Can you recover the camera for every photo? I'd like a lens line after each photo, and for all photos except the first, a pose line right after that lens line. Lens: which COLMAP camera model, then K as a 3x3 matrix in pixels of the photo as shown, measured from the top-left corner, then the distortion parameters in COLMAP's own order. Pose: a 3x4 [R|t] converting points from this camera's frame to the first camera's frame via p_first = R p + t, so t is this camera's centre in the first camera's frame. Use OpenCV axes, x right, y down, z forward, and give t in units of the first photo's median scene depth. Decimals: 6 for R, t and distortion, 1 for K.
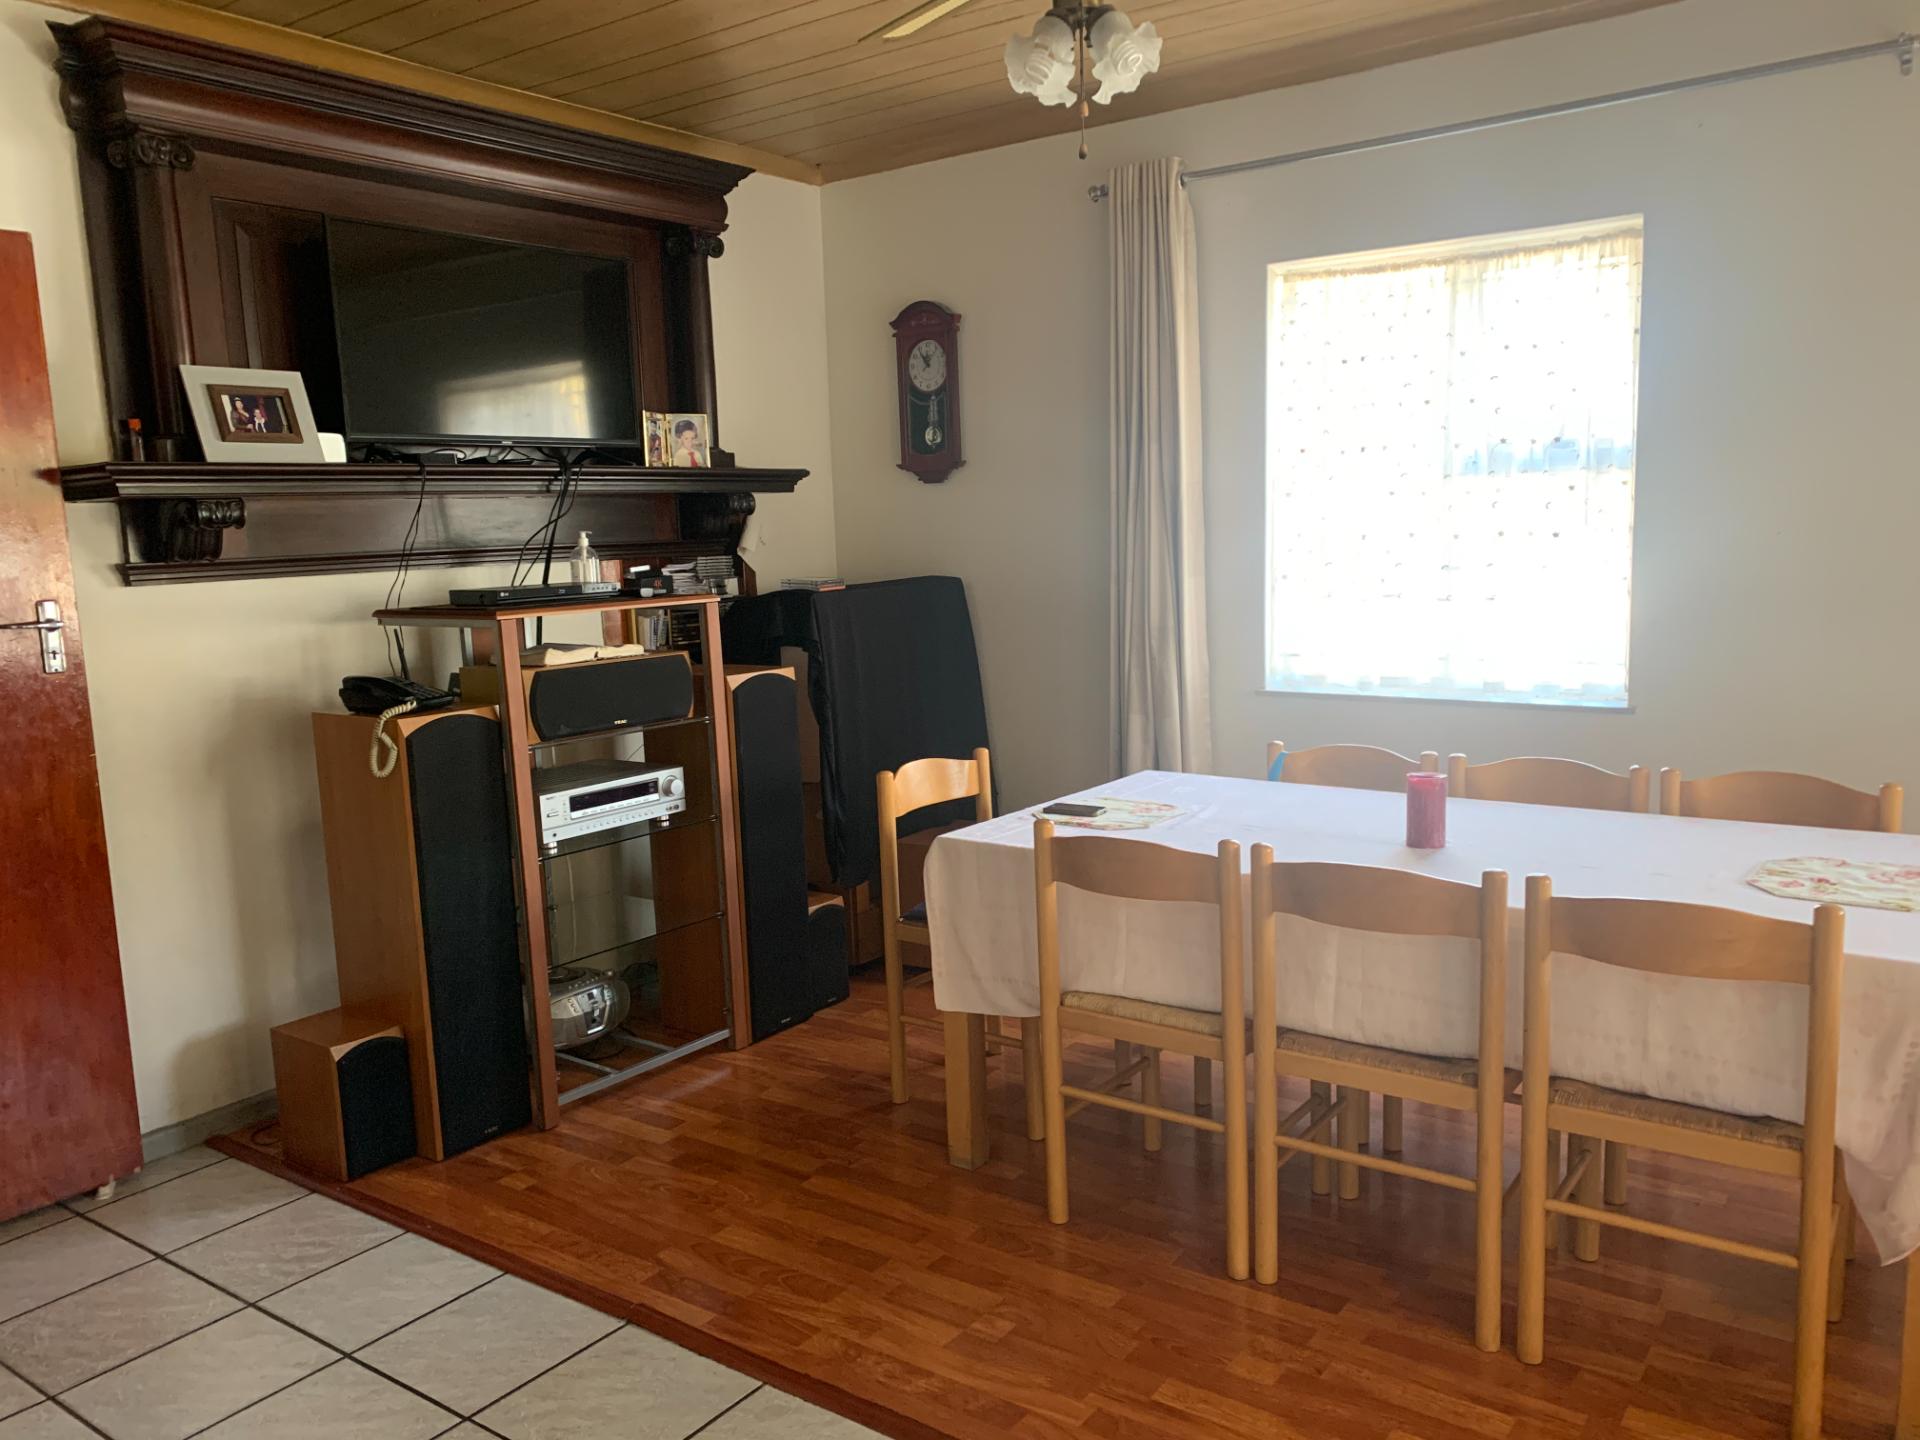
lens RADIAL K [[1452.0, 0, 960.0], [0, 1452.0, 727.0], [0, 0, 1]] dist [0.067807, -0.089039]
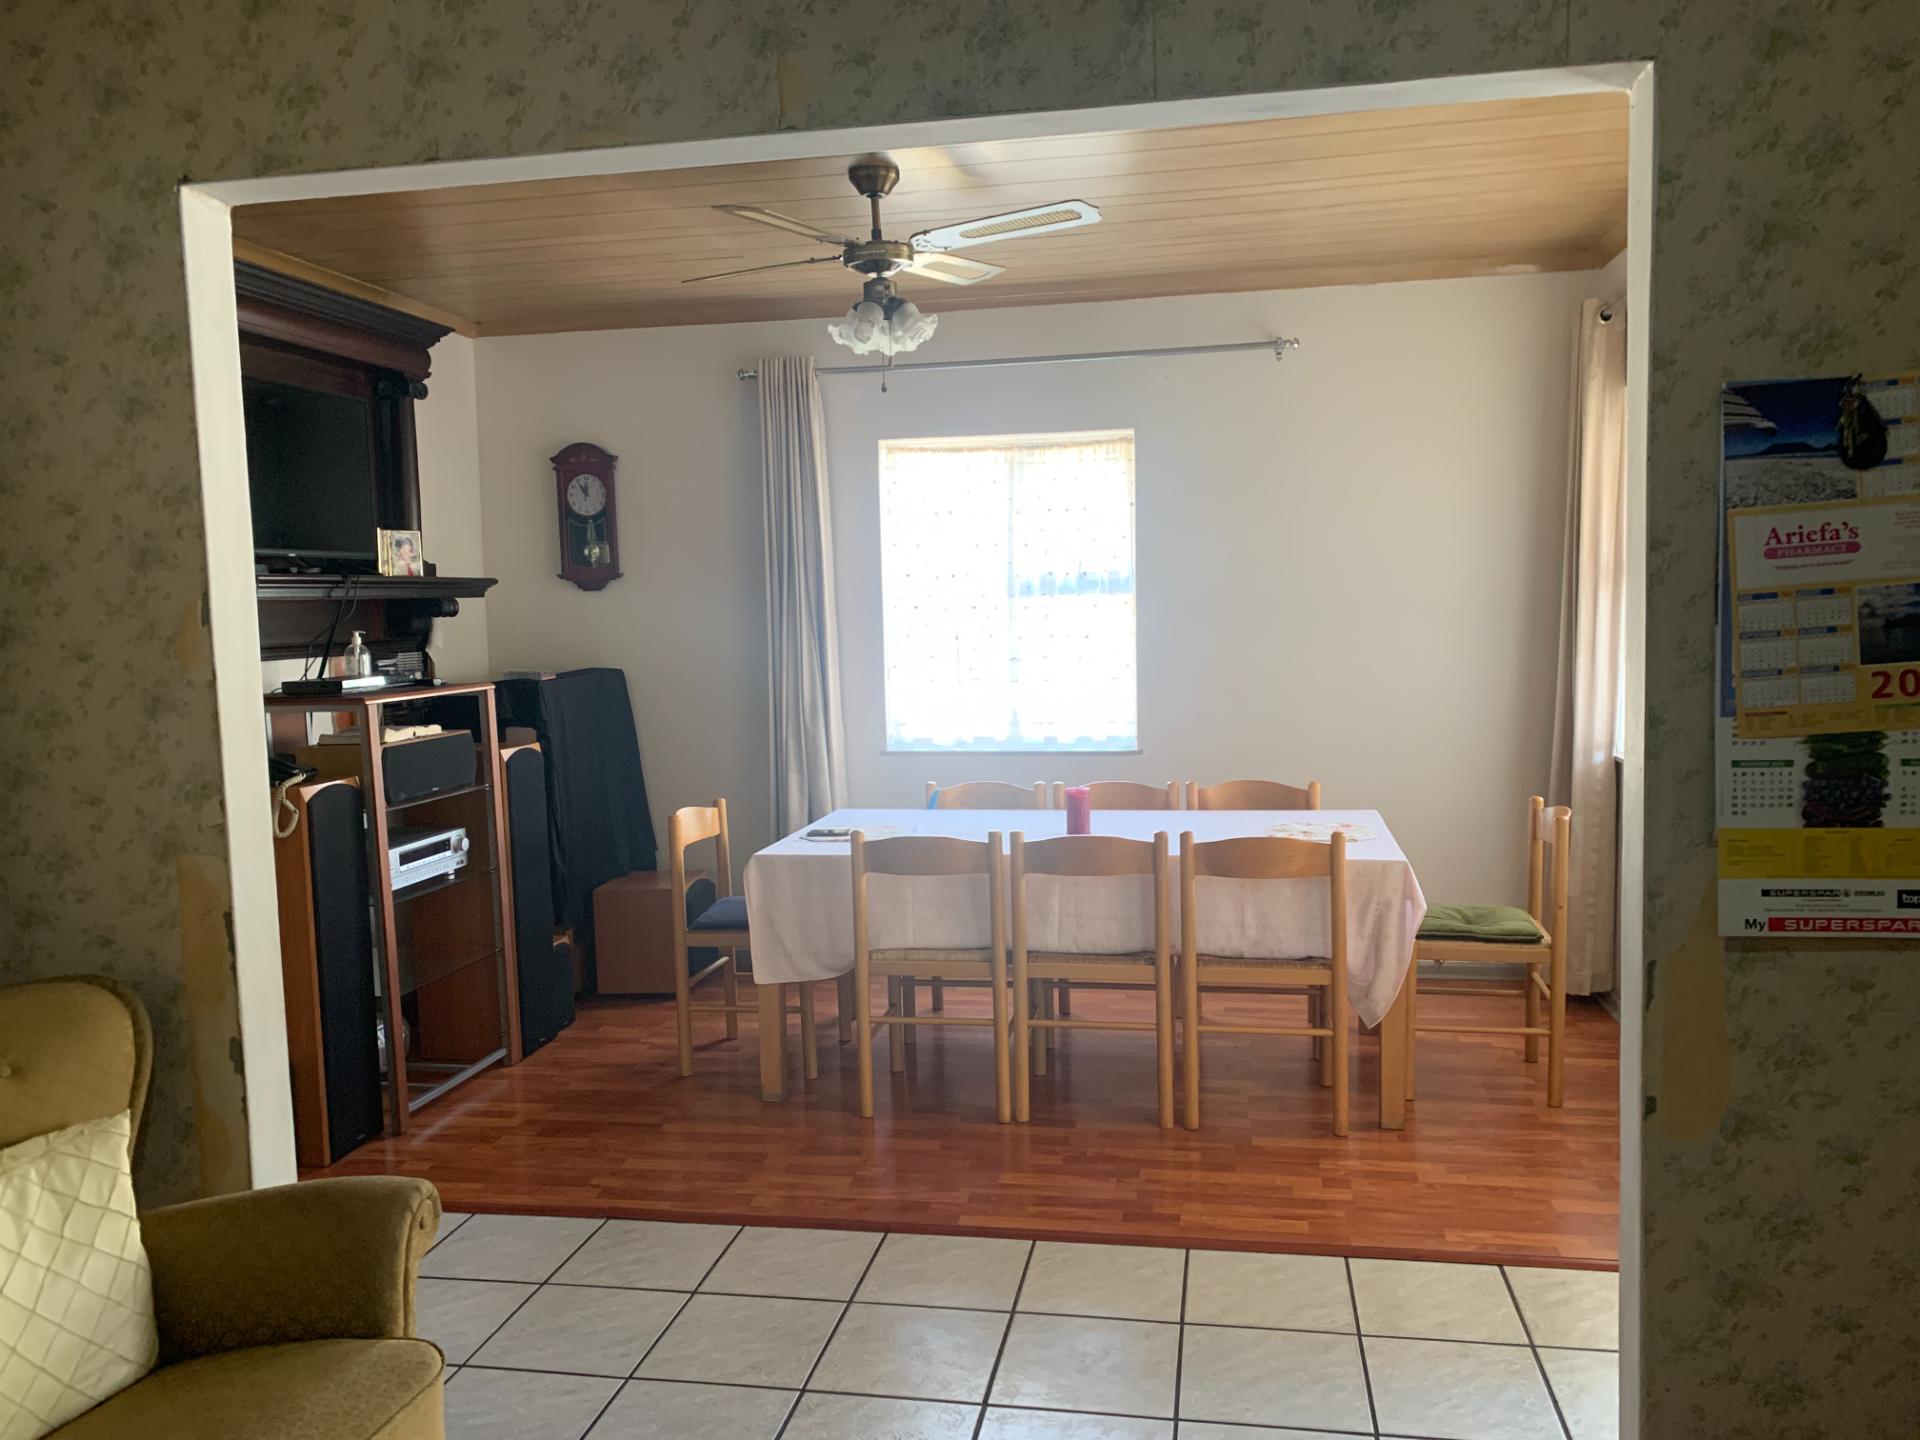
lens RADIAL K [[1452.0, 0, 944.8], [0, 1452.0, 726.4], [0, 0, 1]] dist [0.067807, -0.089039]
pose [[0.904215, -0.025658, 0.426305, -0.346876], [0.055111, 0.996858, -0.056896, 0.035030], [-0.423506, 0.074940, 0.902788, -0.253935]]
